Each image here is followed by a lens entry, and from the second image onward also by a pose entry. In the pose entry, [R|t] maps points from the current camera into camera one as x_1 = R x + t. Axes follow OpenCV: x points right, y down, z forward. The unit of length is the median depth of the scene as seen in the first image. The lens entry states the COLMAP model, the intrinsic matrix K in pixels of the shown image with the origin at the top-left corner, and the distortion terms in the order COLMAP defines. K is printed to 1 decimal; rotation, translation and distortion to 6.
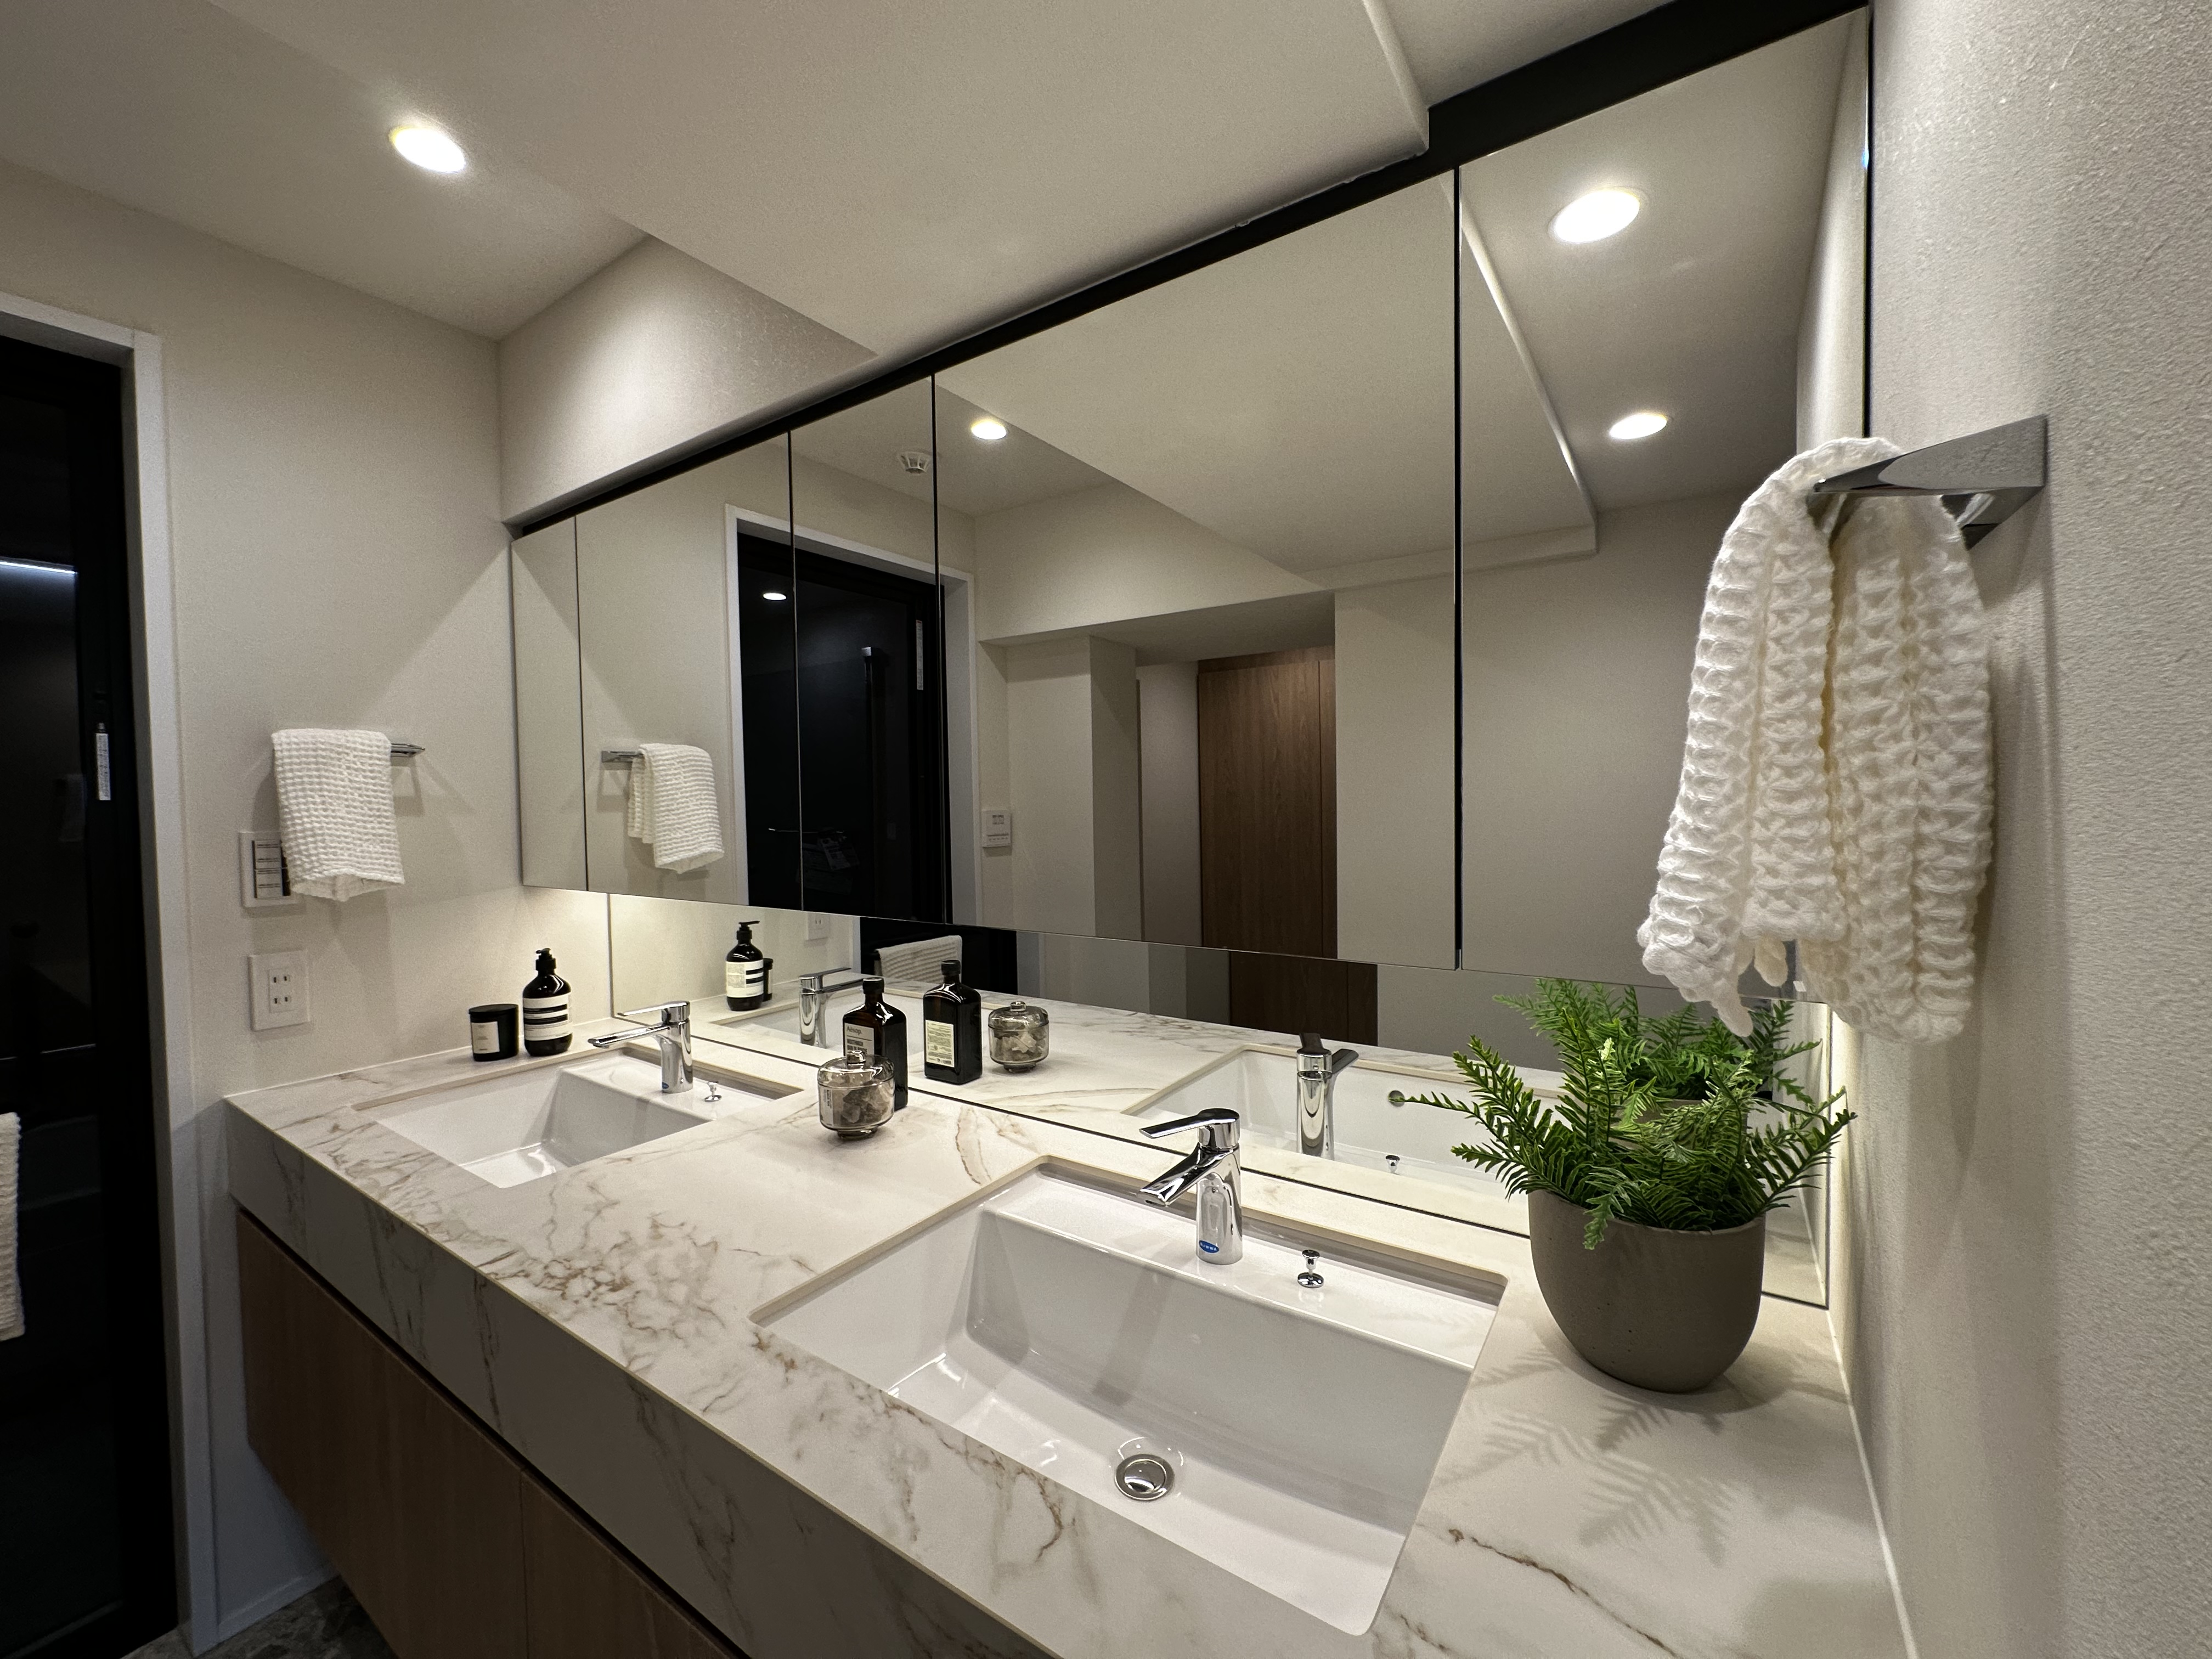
lens RADIAL K [[881.7, 0, 1112.0], [0, 881.7, 823.2], [0, 0, 1]] dist [-0.000666, -0.000165]
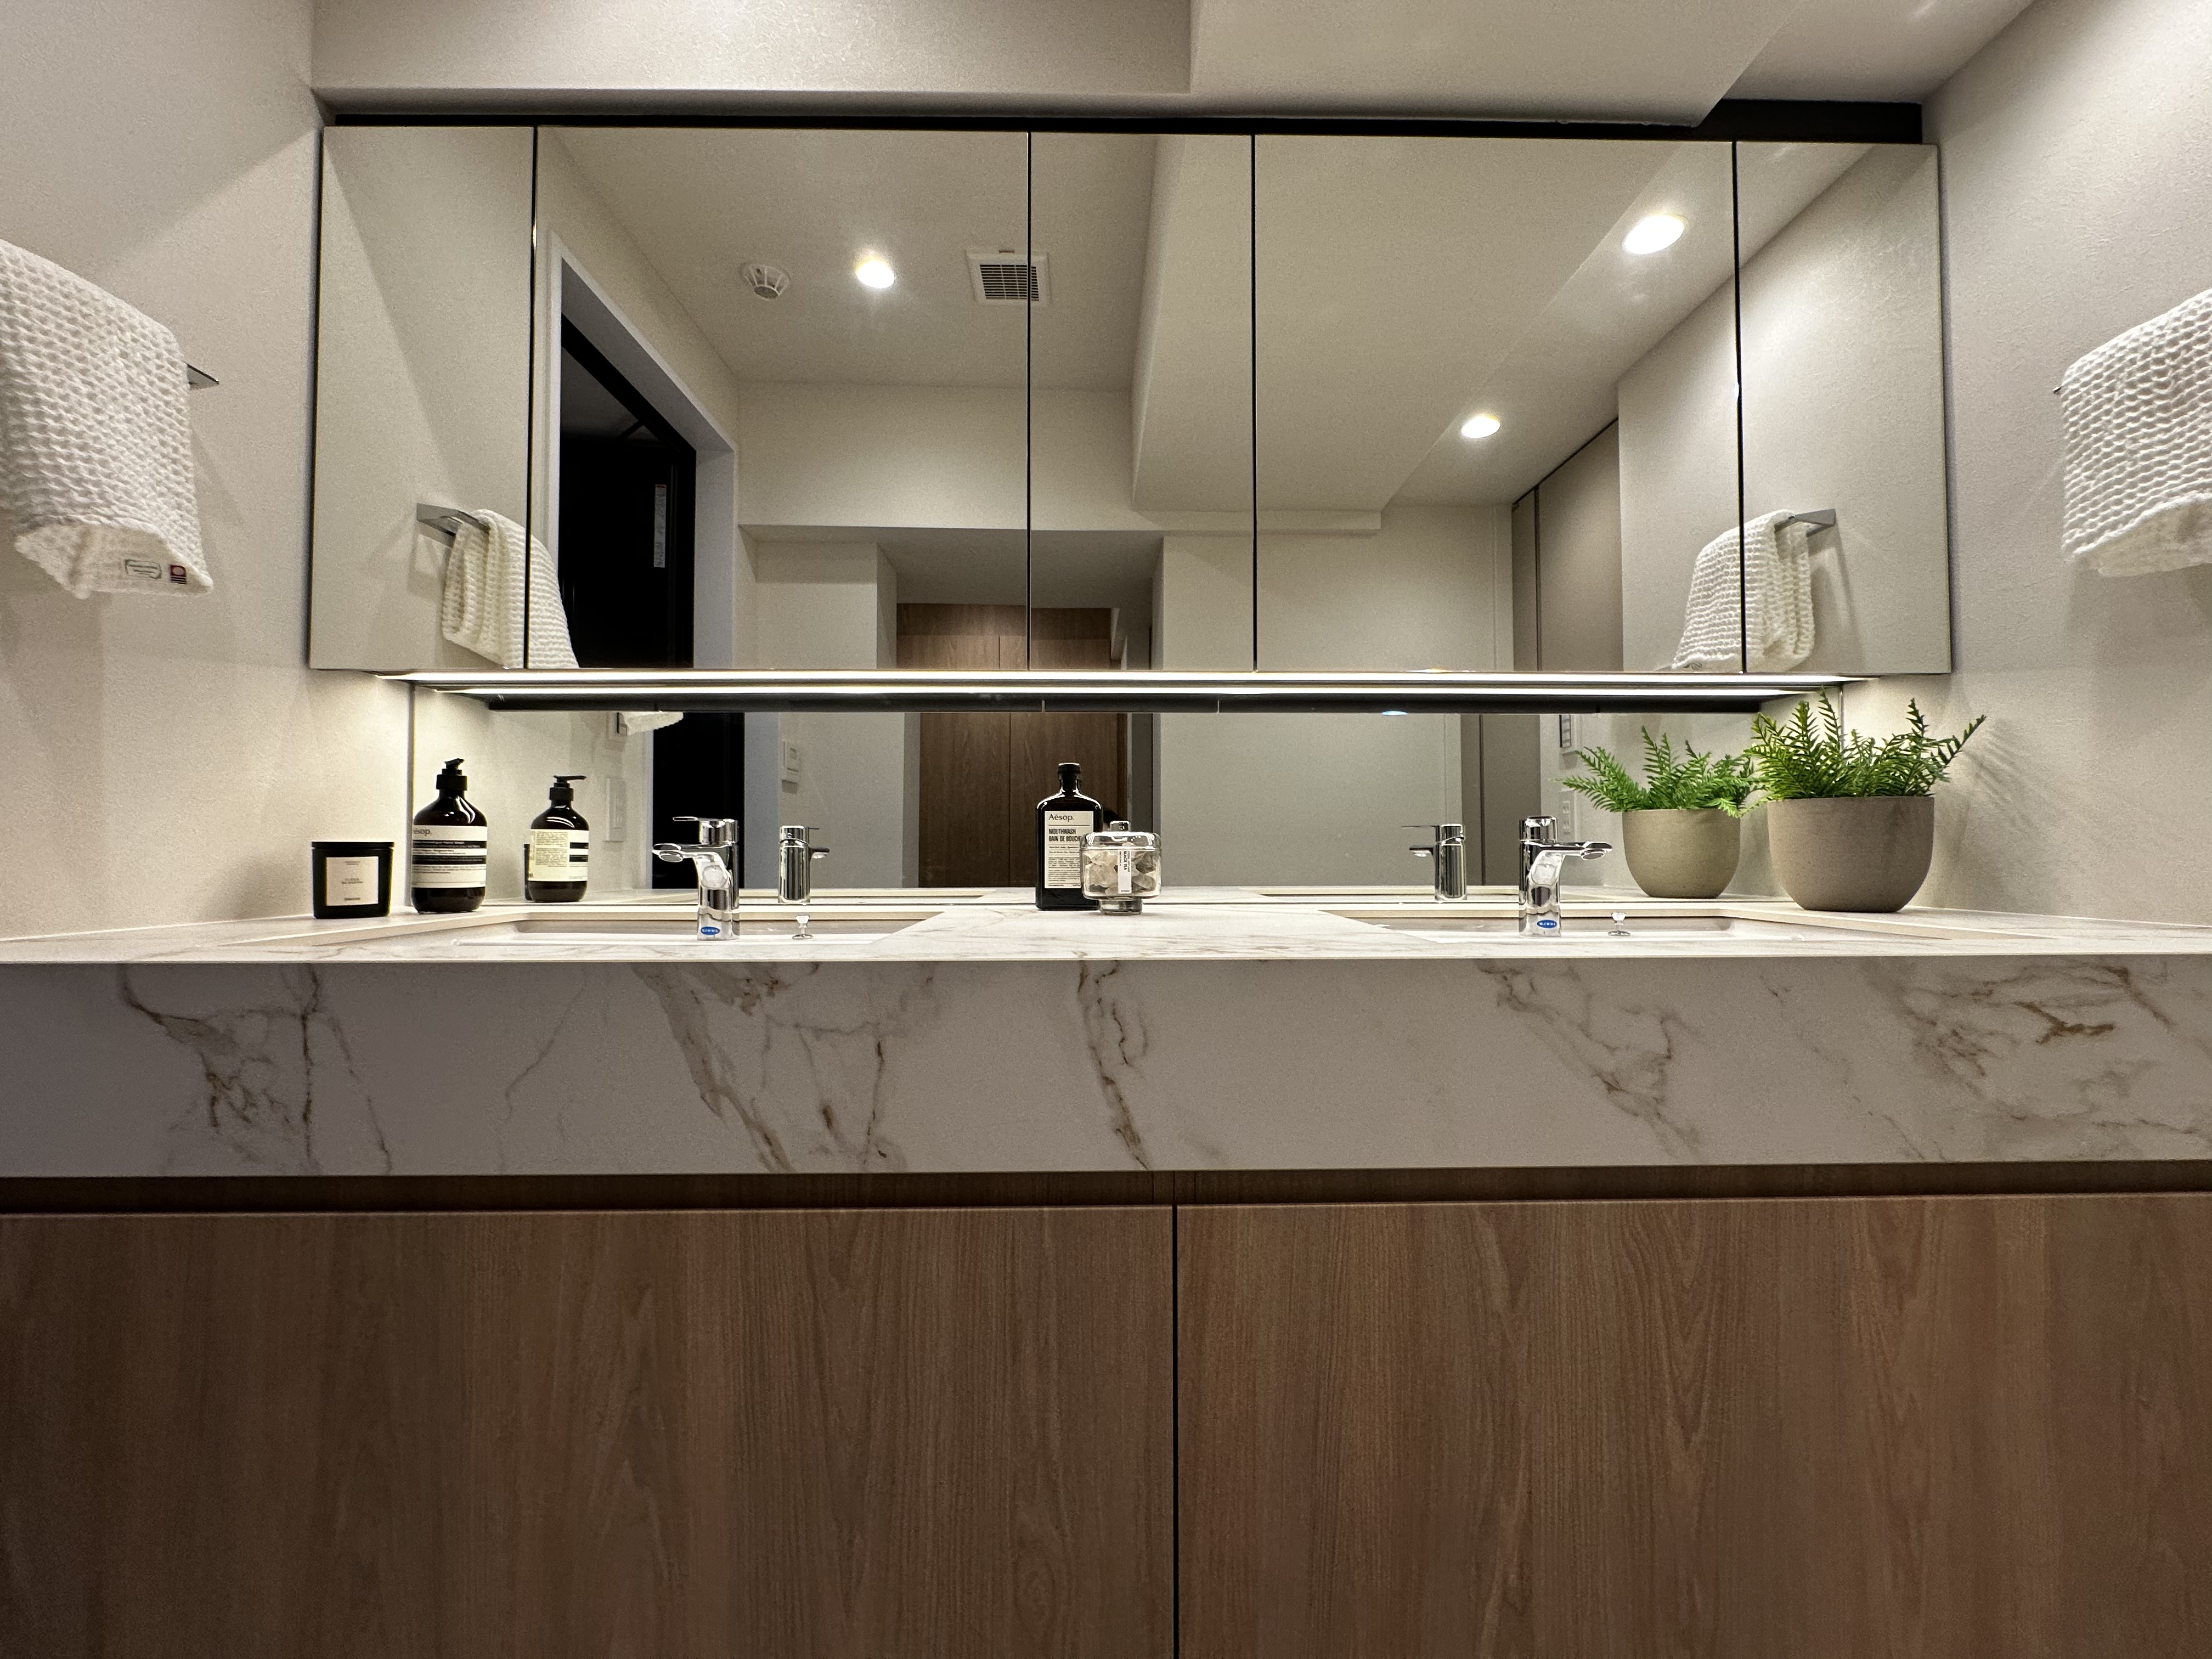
lens RADIAL K [[881.7, 0, 1164.1], [0, 881.7, 825.5], [0, 0, 1]] dist [-0.000666, -0.000165]
pose [[0.822166, 0.018649, 0.568943, -0.489132], [-0.000795, 0.999500, -0.031614, 0.181802], [-0.569248, 0.025540, 0.821769, 0.139521]]
